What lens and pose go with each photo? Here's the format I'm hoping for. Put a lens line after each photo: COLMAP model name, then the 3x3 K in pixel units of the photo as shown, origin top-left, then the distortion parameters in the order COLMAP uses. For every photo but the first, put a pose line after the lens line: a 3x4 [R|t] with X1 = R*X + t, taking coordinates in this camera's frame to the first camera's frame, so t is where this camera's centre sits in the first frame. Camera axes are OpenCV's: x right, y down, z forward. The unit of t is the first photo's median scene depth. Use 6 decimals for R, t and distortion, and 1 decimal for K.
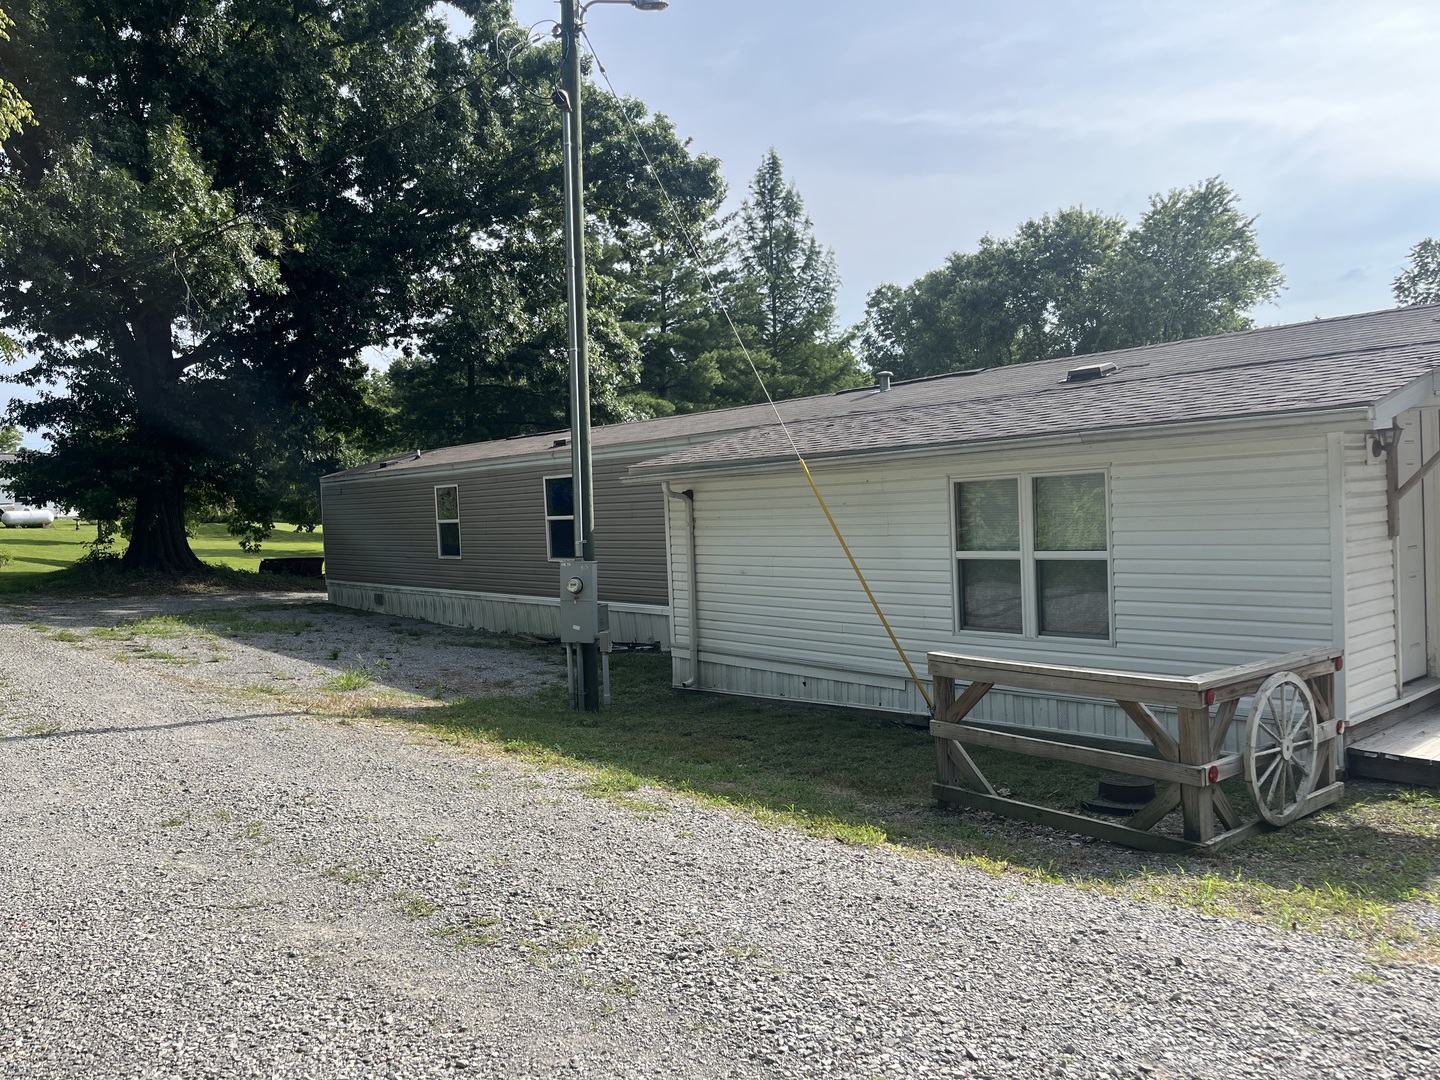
lens RADIAL K [[1095.6, 0, 712.6], [0, 1095.6, 533.1], [0, 0, 1]] dist [0.043582, -0.032645]
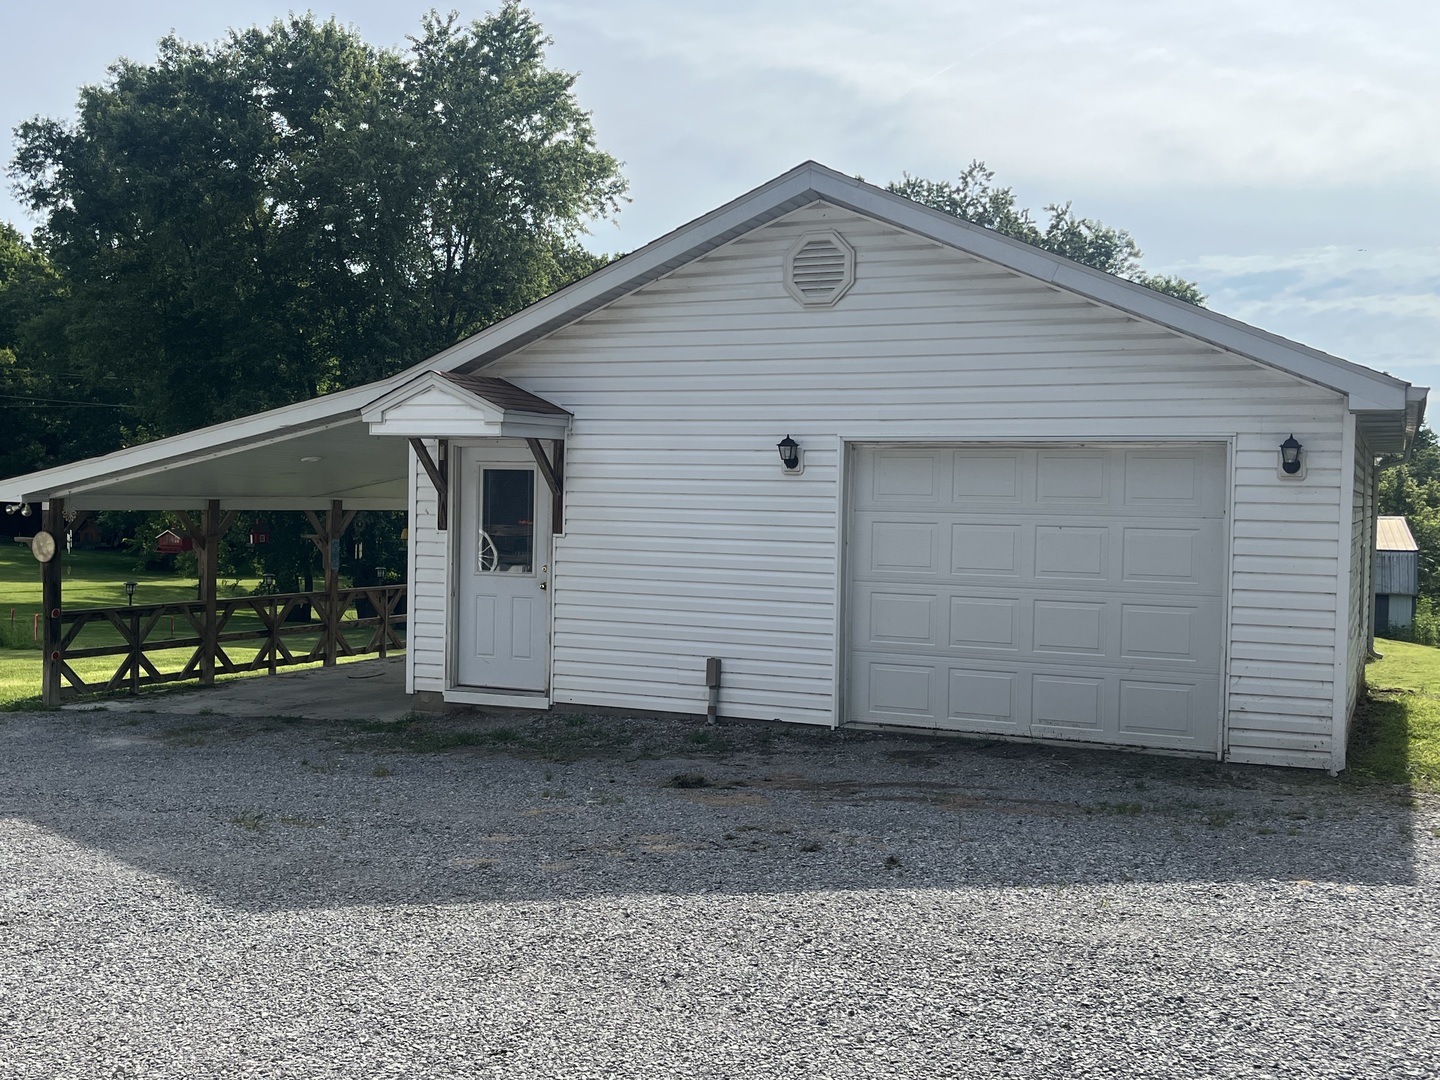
lens RADIAL K [[1502.4, 0, 721.7], [0, 1502.4, 541.9], [0, 0, 1]] dist [0.024044, 0.000000]
pose [[0.891367, 0.039720, 0.451539, 0.199625], [-0.037786, 0.999197, -0.013302, -0.000369], [-0.451705, -0.005205, 0.892152, 0.184405]]
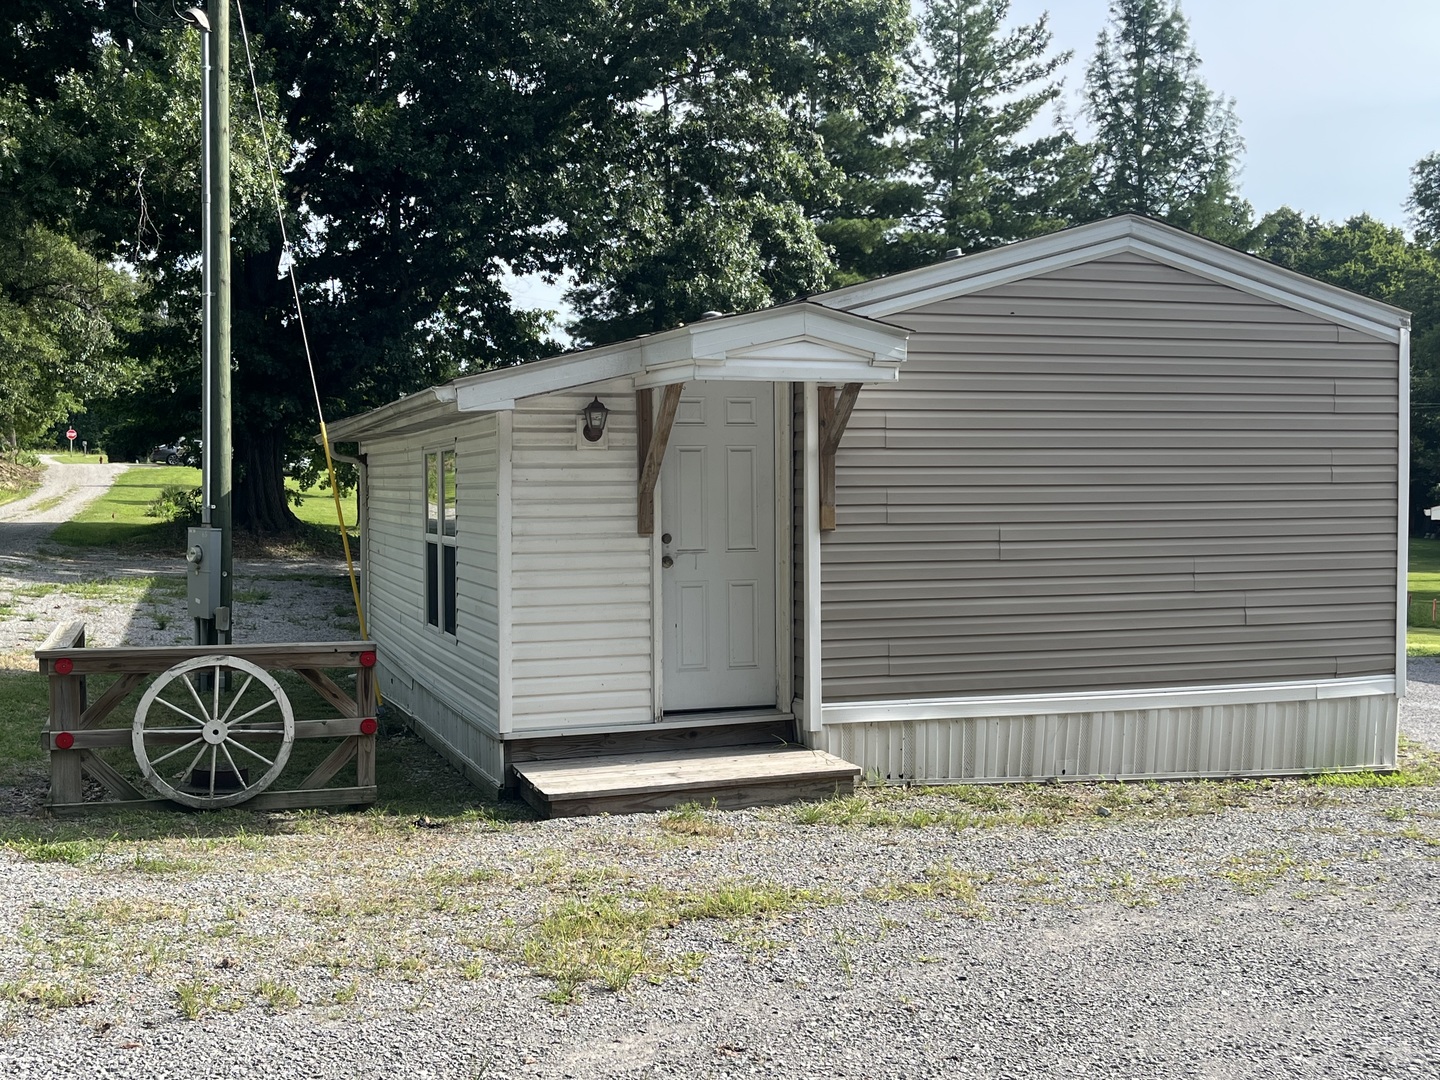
lens RADIAL K [[1602.5, 0, 721.8], [0, 1602.5, 545.4], [0, 0, 1]] dist [0.032382, 0.000000]
pose [[0.936329, 0.050241, -0.347511, 0.173340], [-0.042283, 0.998642, 0.030451, -0.004493], [0.348568, -0.013818, 0.937182, -0.023591]]
